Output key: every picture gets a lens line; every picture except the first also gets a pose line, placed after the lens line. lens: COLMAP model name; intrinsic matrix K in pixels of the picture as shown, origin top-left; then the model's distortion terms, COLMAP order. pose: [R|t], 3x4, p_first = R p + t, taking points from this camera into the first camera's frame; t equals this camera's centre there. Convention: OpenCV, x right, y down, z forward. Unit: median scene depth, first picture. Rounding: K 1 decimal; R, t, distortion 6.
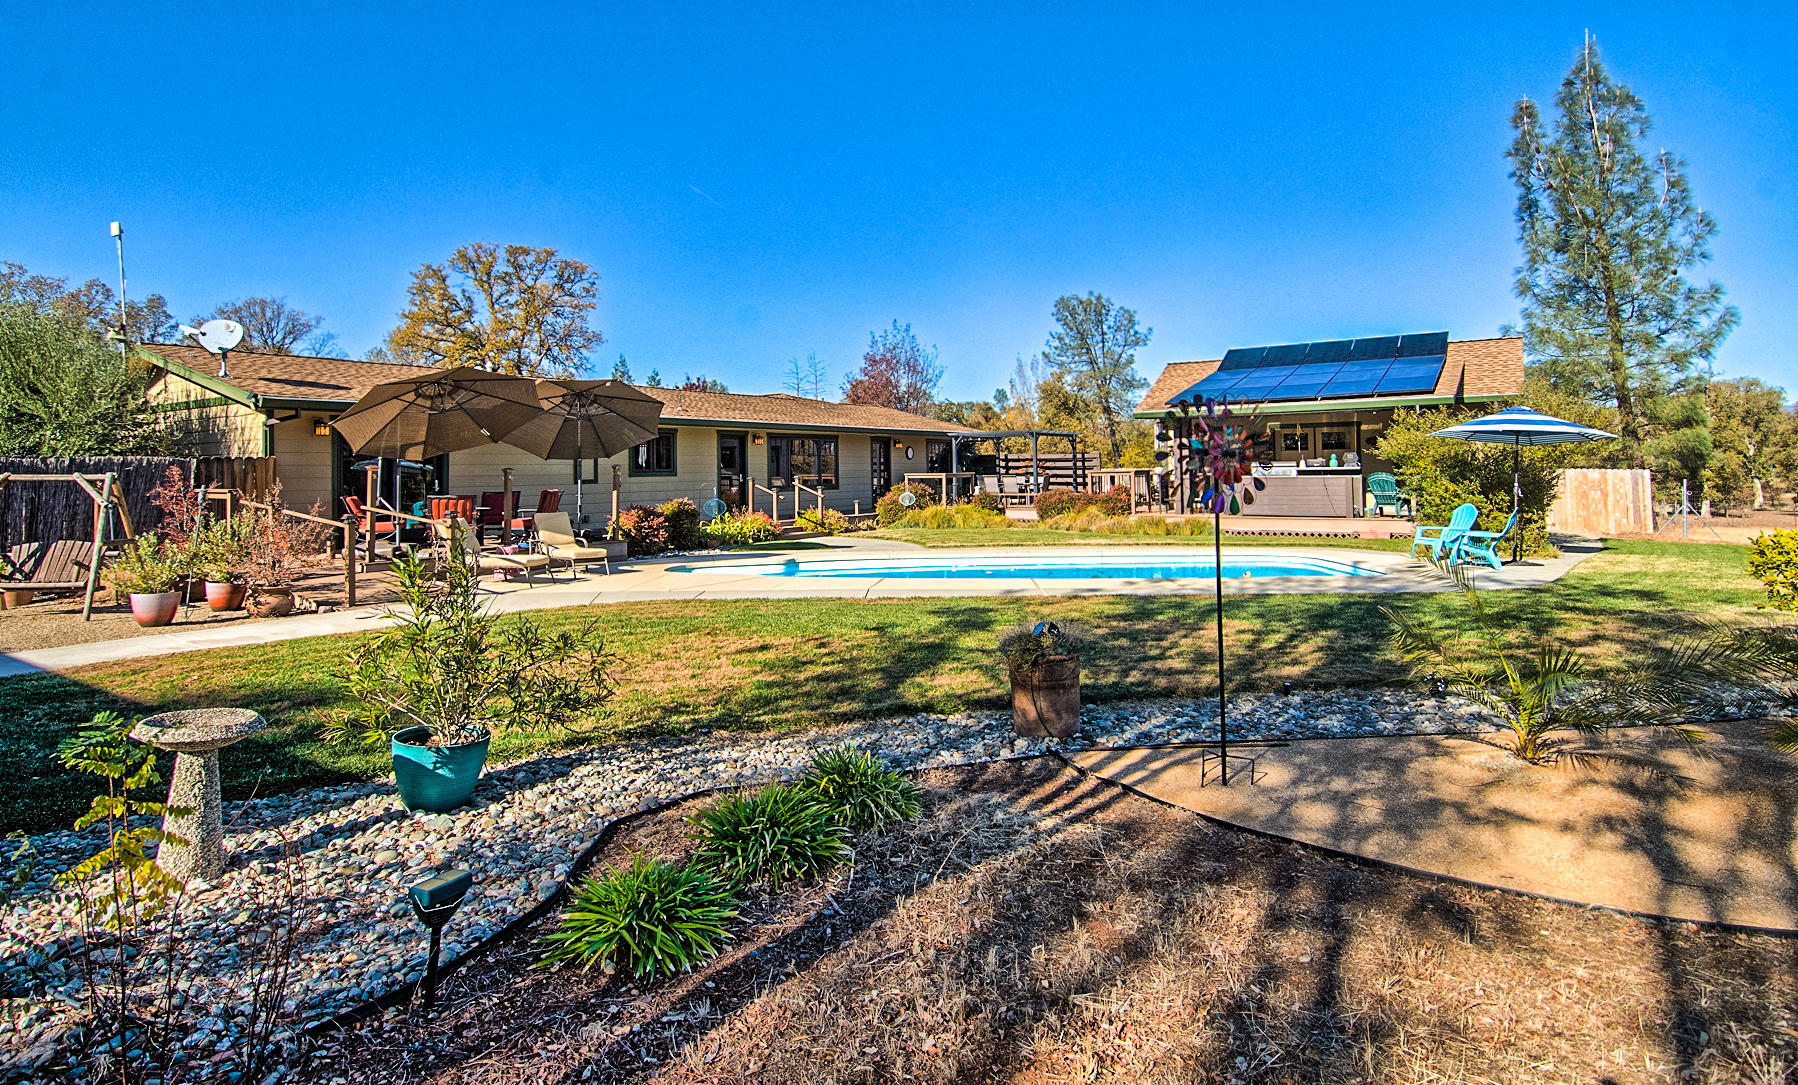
lens RADIAL K [[888.6, 0, 898.6], [0, 888.6, 500.5], [0, 0, 1]] dist [-0.001948, -0.000612]
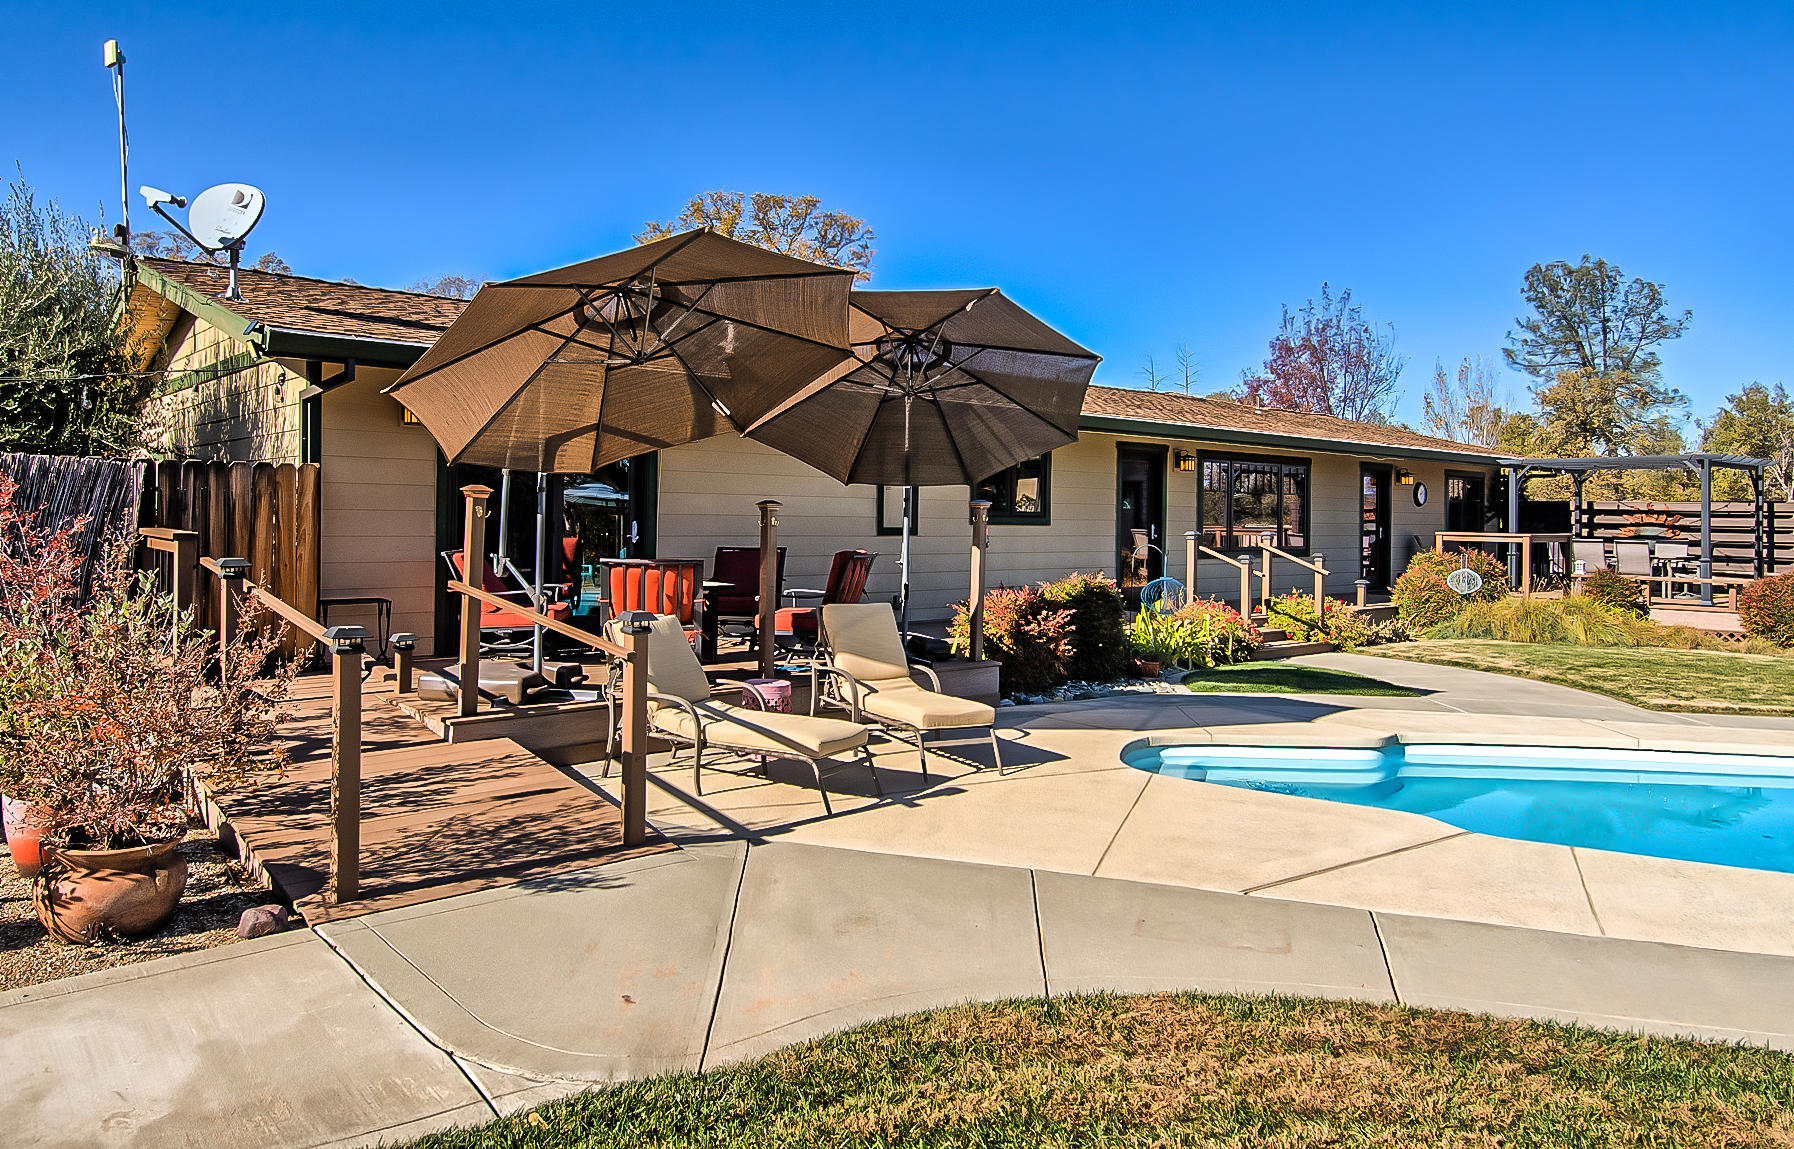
lens RADIAL K [[947.4, 0, 897.0], [0, 947.4, 574.5], [0, 0, 1]] dist [-0.023085, -0.000194]
pose [[0.969551, 0.042811, -0.241120, -0.207835], [-0.035681, 0.998790, 0.033858, -0.014155], [0.242278, -0.024223, 0.969905, 0.438880]]
